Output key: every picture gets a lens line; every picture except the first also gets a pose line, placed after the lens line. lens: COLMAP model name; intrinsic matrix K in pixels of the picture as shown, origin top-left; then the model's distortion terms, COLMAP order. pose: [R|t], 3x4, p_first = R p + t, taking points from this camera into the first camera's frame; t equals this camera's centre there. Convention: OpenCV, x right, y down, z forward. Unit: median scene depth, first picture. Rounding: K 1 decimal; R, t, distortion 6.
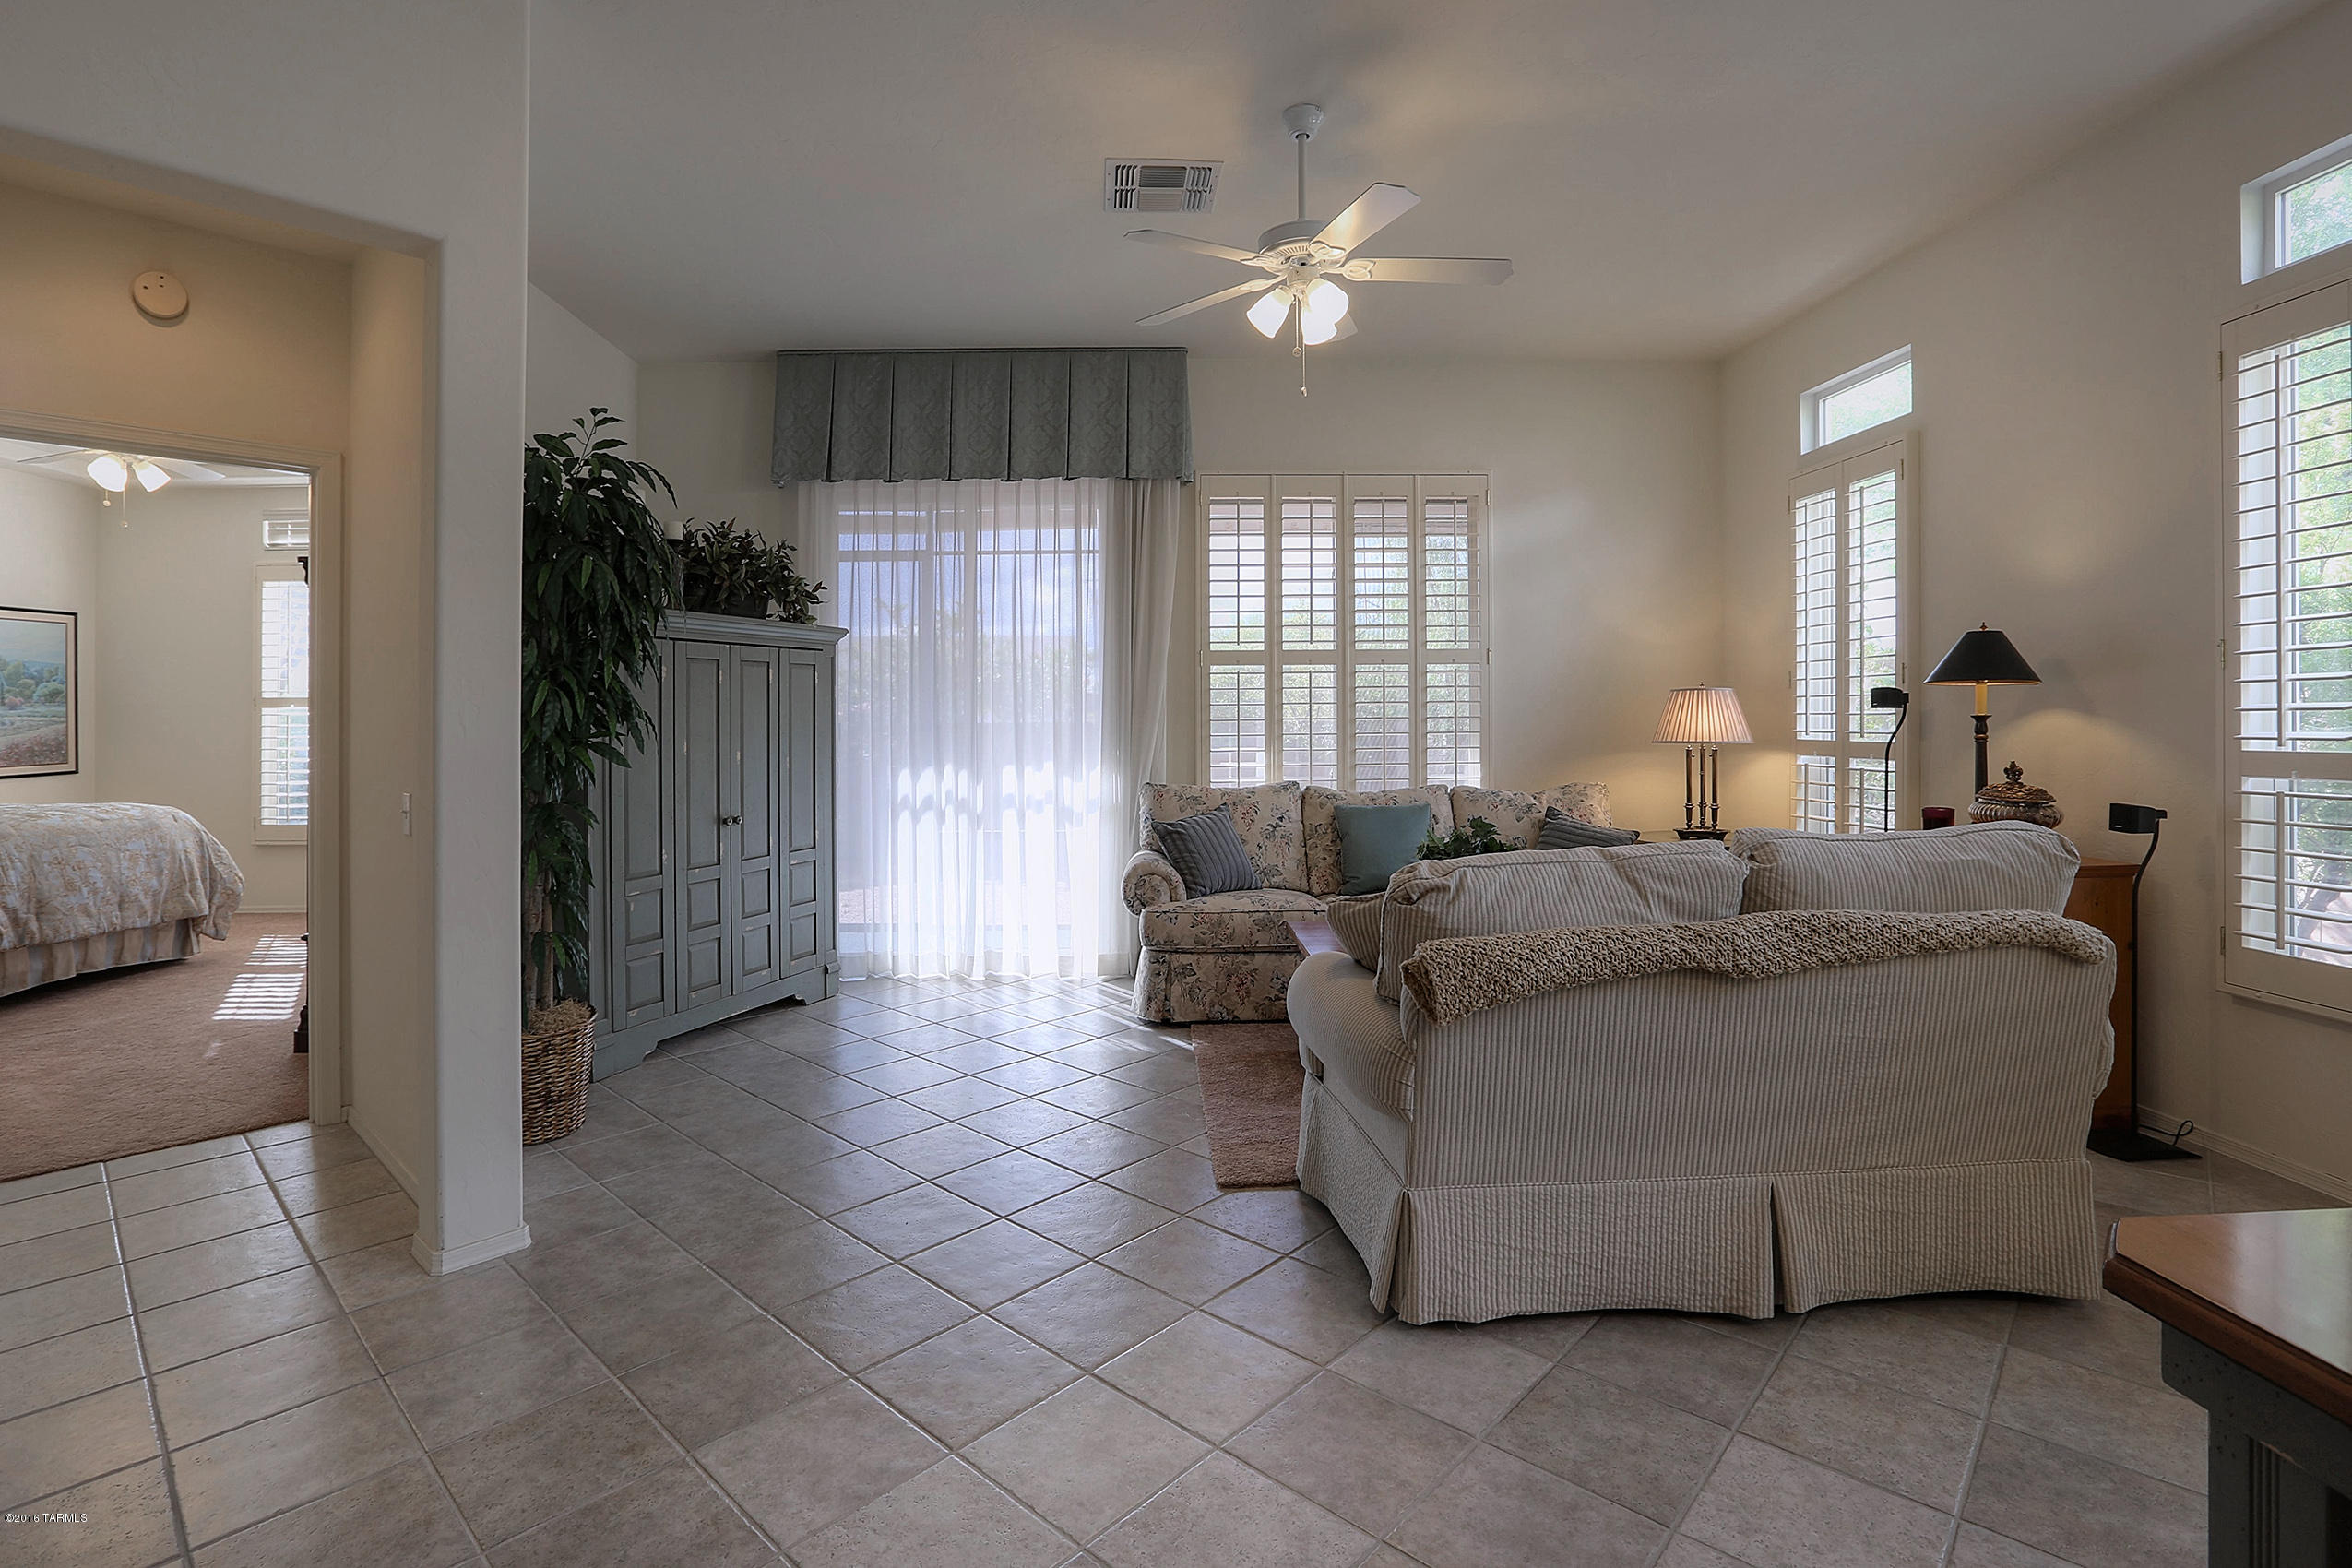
lens RADIAL K [[1168.0, 0, 1142.3], [0, 1168.0, 702.3], [0, 0, 1]] dist [-0.062874, 0.023065]
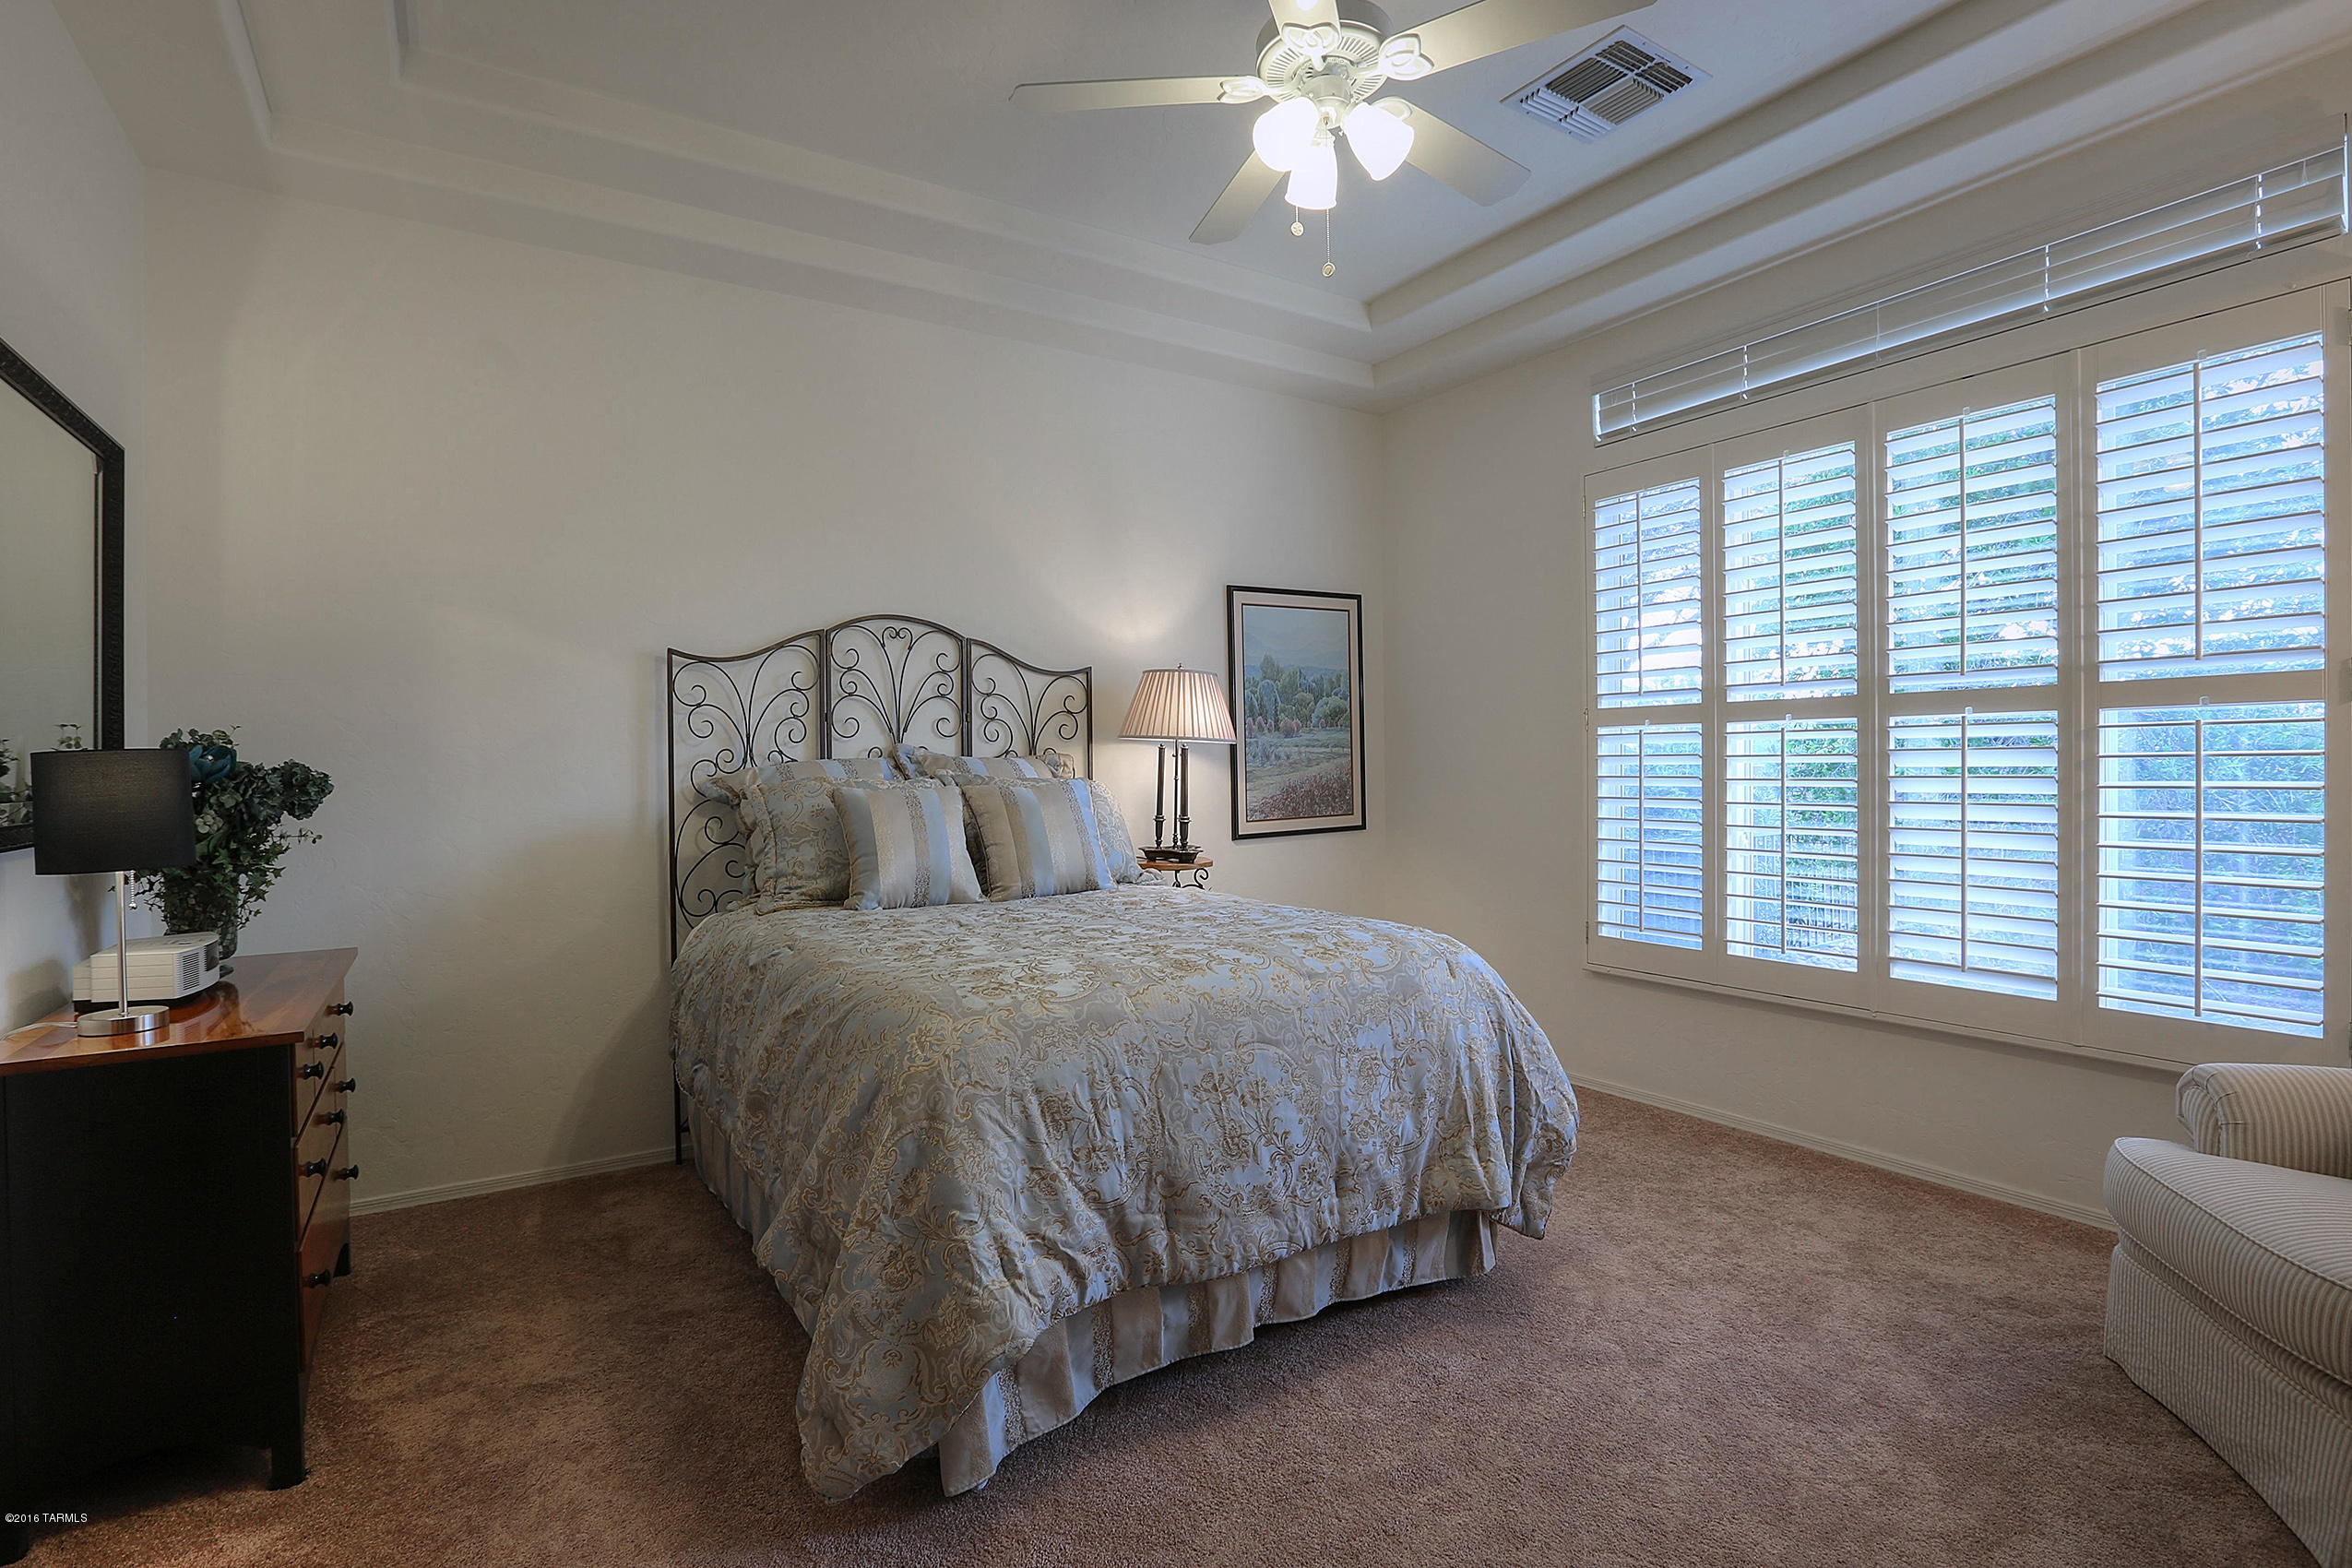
lens RADIAL K [[1389.9, 0, 1127.6], [0, 1389.9, 783.0], [0, 0, 1]] dist [-0.067627, 0.000896]
pose [[0.562317, 0.014974, -0.826786, -0.591646], [0.016252, 0.999443, 0.029154, 0.014138], [0.826762, -0.029831, 0.561761, 0.728807]]
